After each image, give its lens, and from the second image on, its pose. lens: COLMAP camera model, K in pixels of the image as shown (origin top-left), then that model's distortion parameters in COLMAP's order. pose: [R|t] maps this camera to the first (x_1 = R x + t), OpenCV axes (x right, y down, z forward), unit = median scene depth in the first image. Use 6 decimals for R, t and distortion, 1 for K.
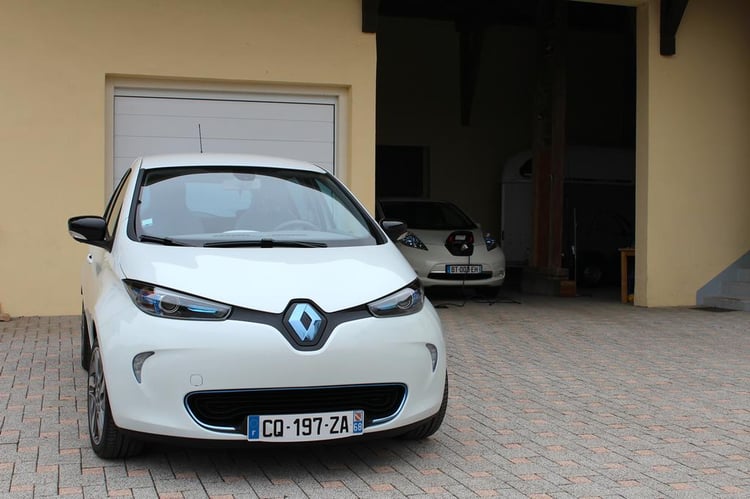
lens RADIAL K [[990.2, 0, 375.0], [0, 990.2, 249.5], [0, 0, 1]] dist [-0.116902, -0.026147]
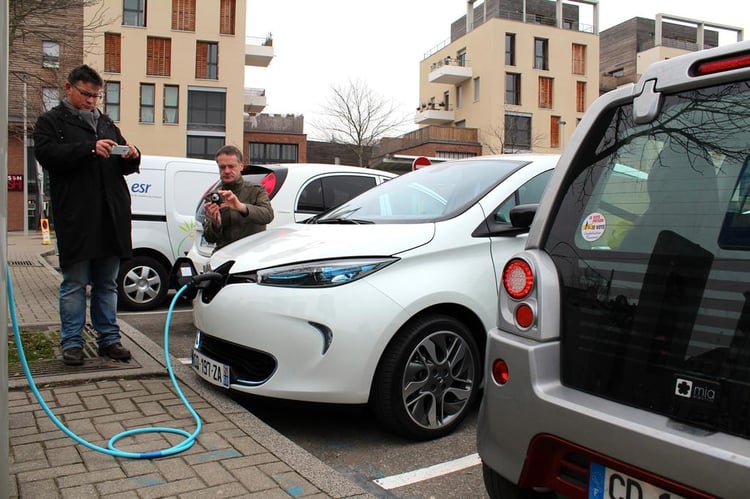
lens RADIAL K [[615.2, 0, 382.0], [0, 615.2, 250.6], [0, 0, 1]] dist [-0.184029, 0.173981]
pose [[0.323567, 0.024318, -0.945893, 0.660180], [-0.062306, 0.998048, 0.004345, 0.024898], [0.944152, 0.057529, 0.324450, 0.942176]]
